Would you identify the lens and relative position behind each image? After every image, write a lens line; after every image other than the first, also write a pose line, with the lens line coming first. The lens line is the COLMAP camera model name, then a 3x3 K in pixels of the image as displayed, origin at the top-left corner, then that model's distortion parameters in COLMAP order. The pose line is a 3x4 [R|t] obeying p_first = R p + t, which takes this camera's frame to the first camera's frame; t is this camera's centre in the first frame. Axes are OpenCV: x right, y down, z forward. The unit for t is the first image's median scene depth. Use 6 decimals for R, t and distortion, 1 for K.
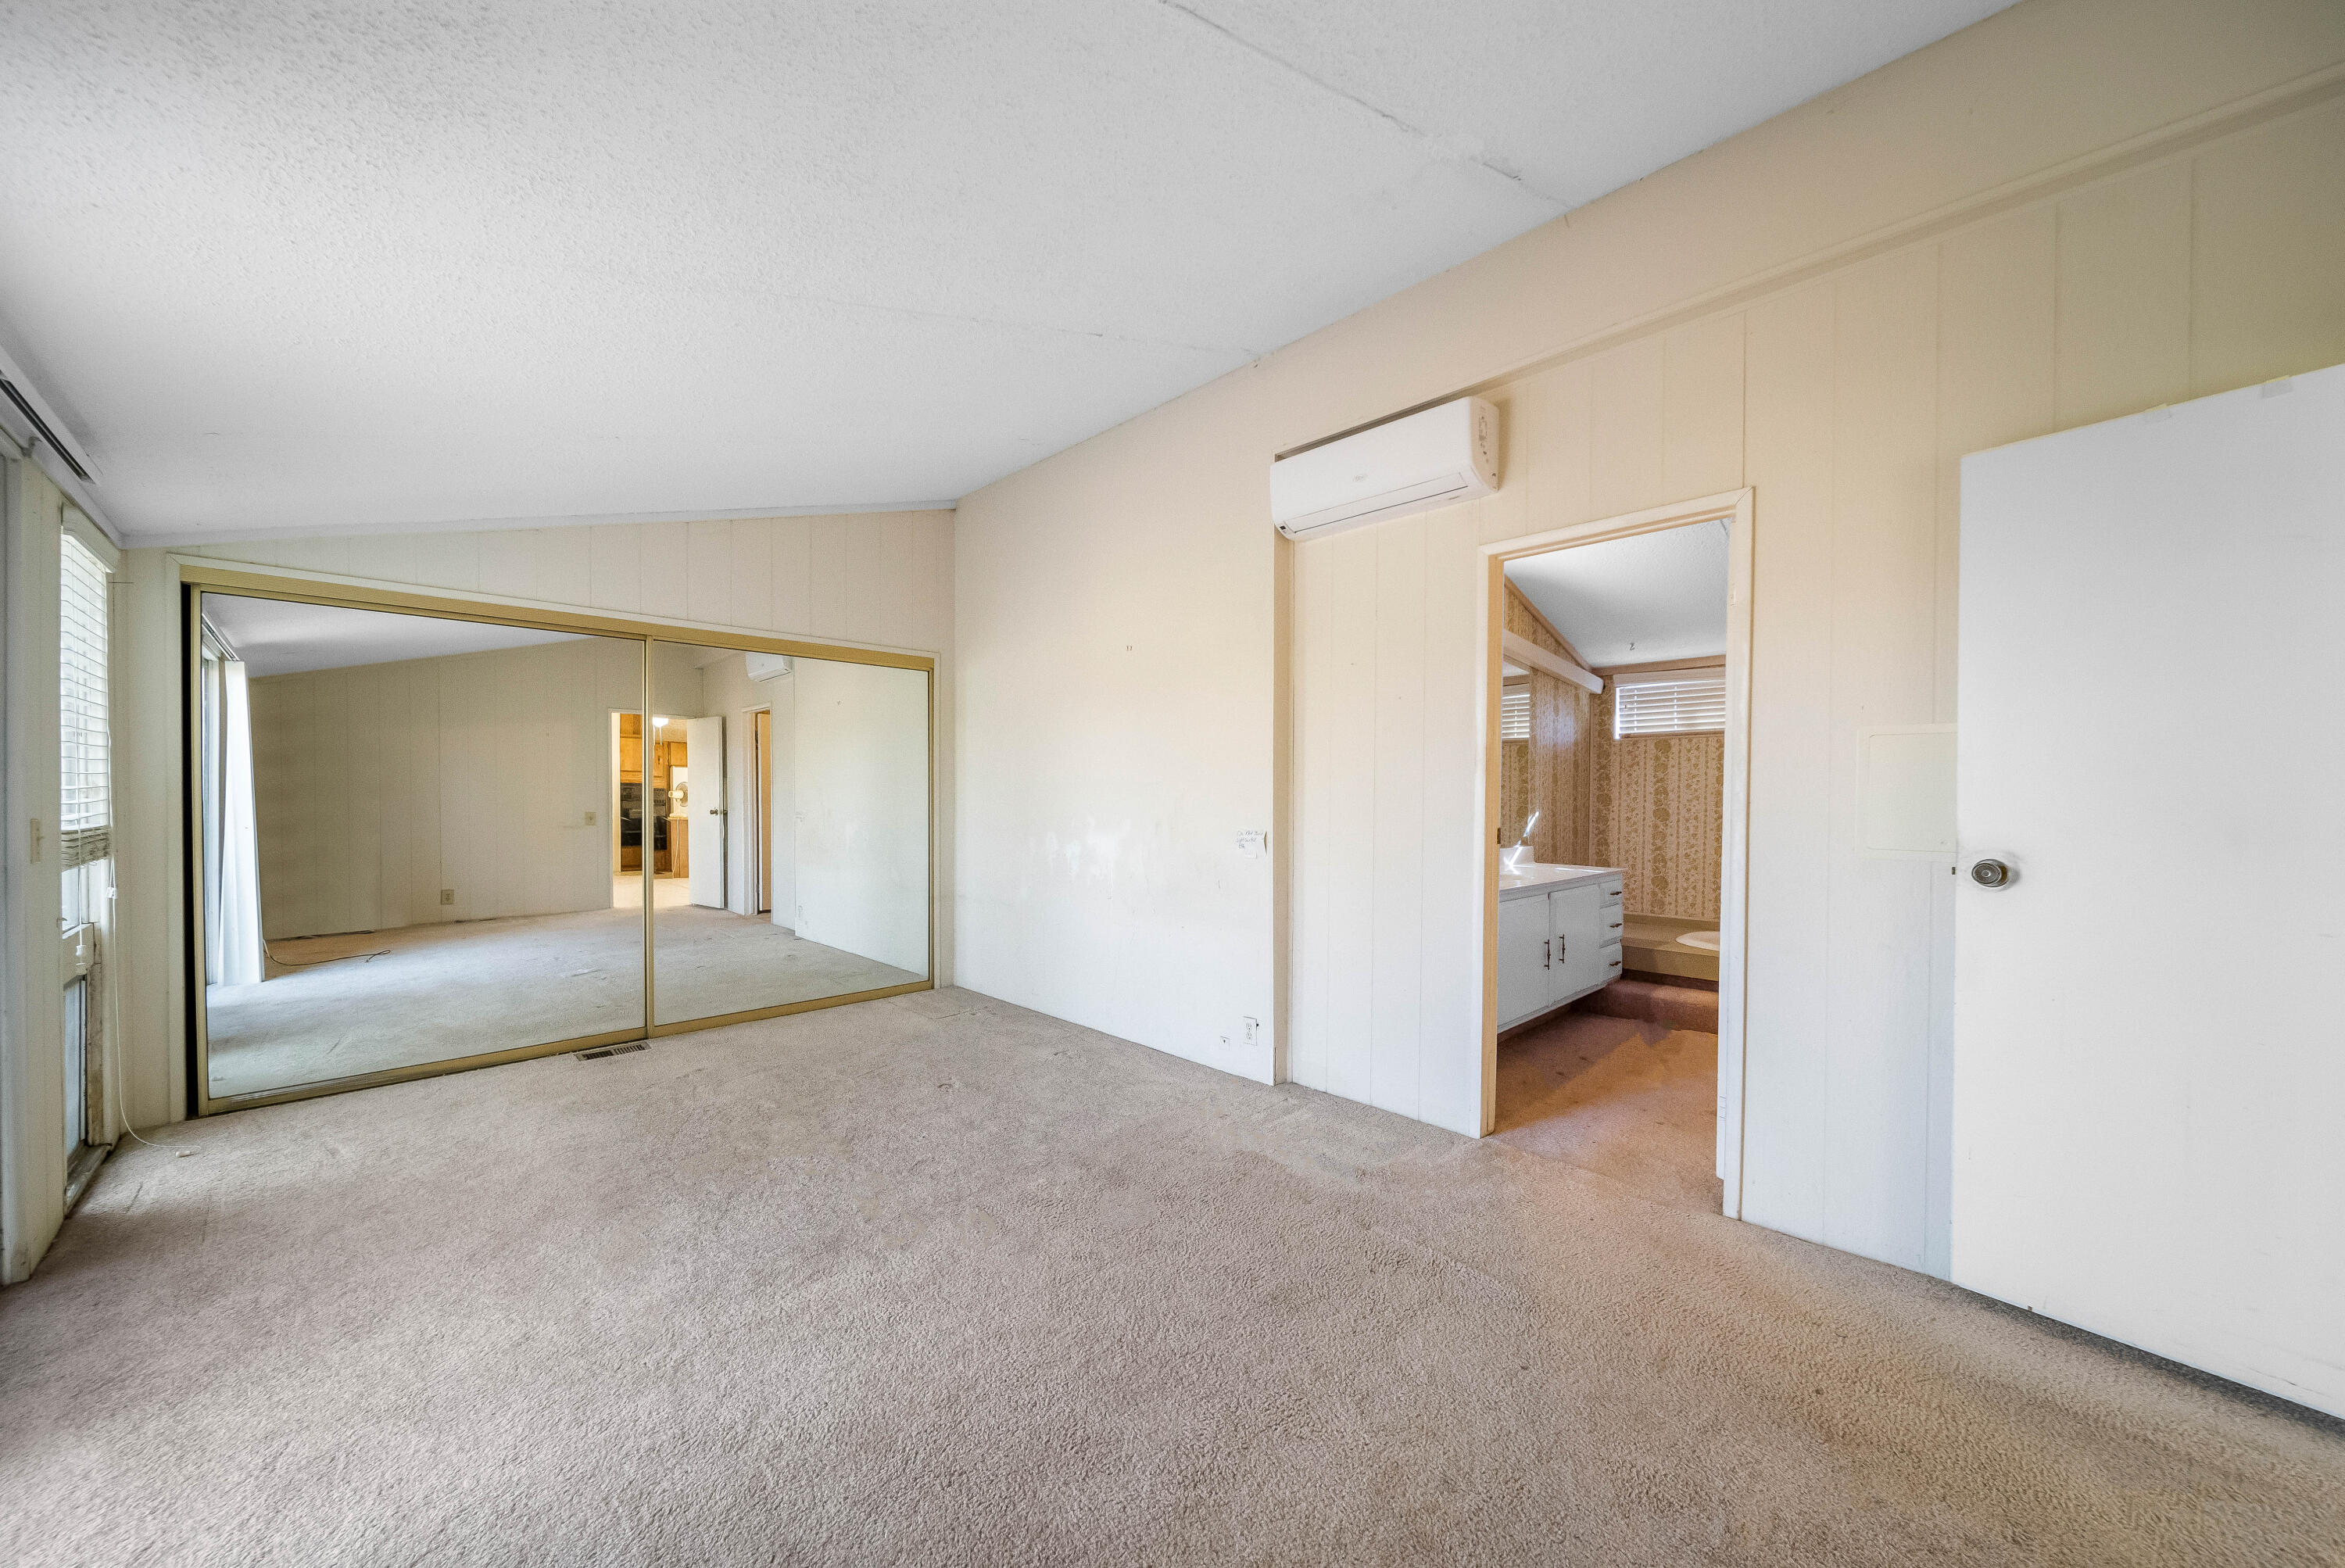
lens RADIAL K [[849.8, 0, 1172.2], [0, 849.8, 793.3], [0, 0, 1]] dist [-0.002044, -0.000695]
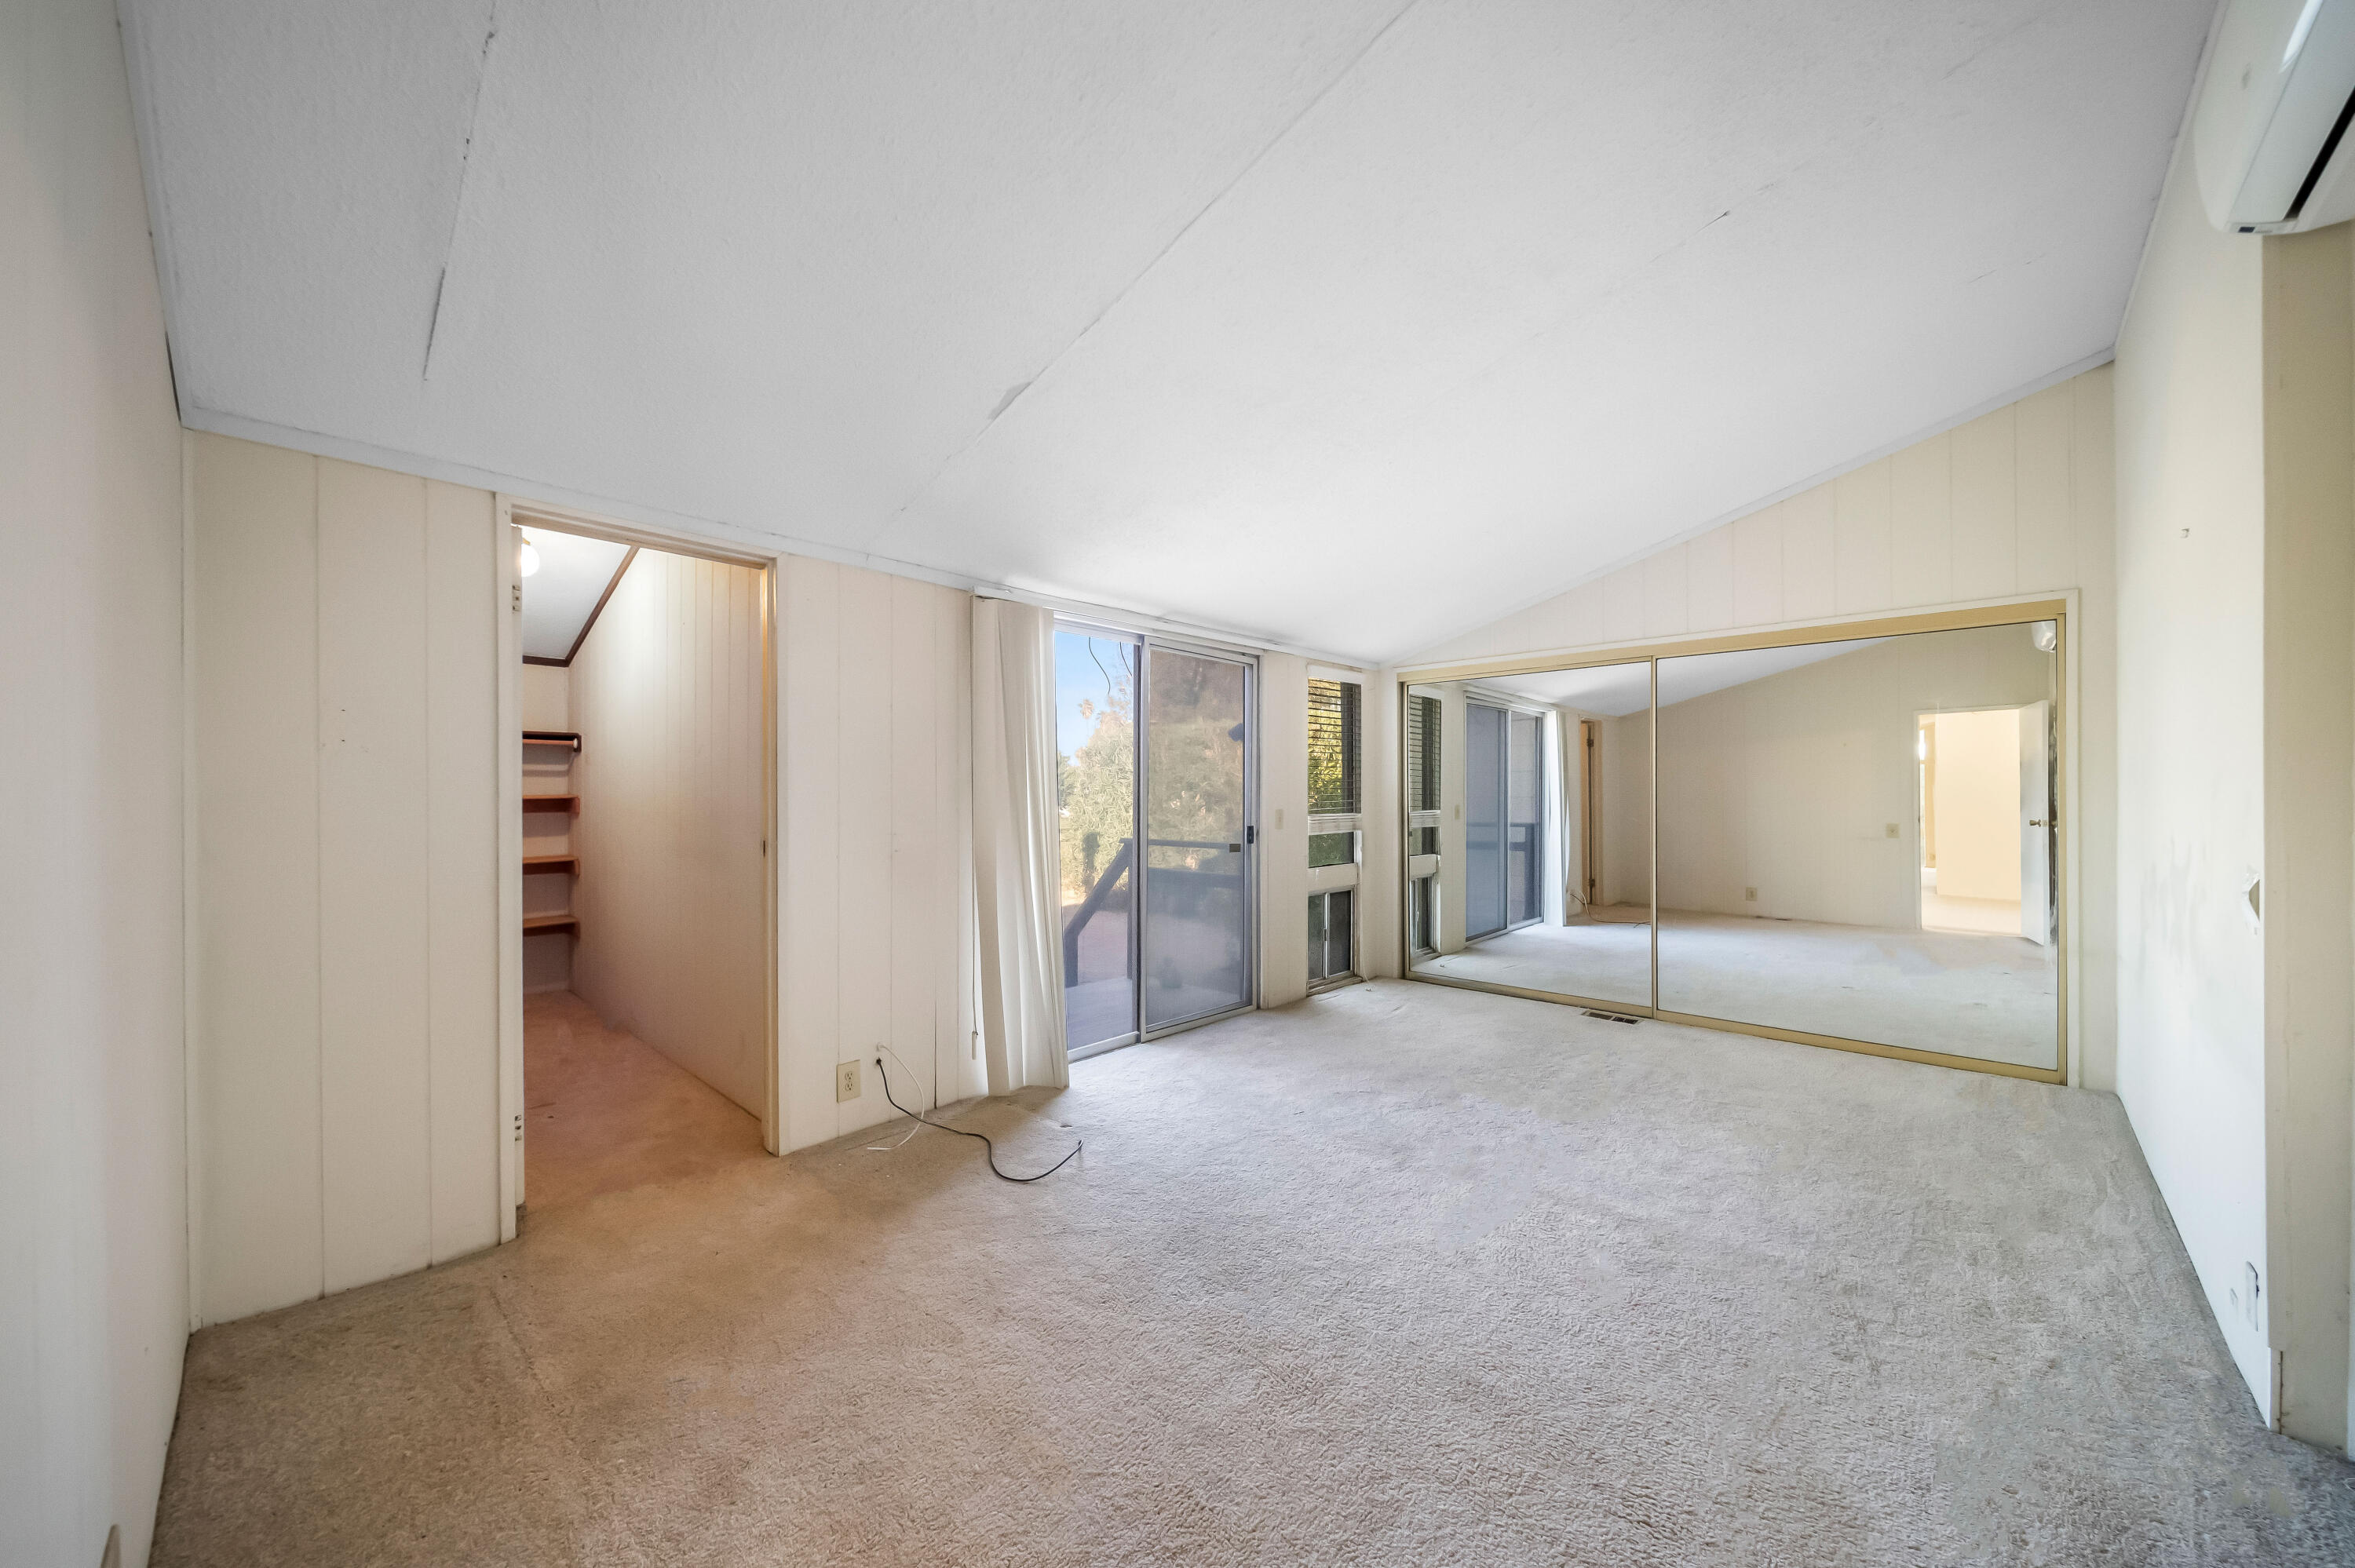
lens RADIAL K [[853.3, 0, 1176.7], [0, 853.3, 794.4], [0, 0, 1]] dist [-0.002044, -0.000695]
pose [[0.028451, -0.011997, -0.999523, 0.504235], [-0.006716, 0.999903, -0.012193, 0.014064], [0.999573, 0.007060, 0.028368, 0.366893]]
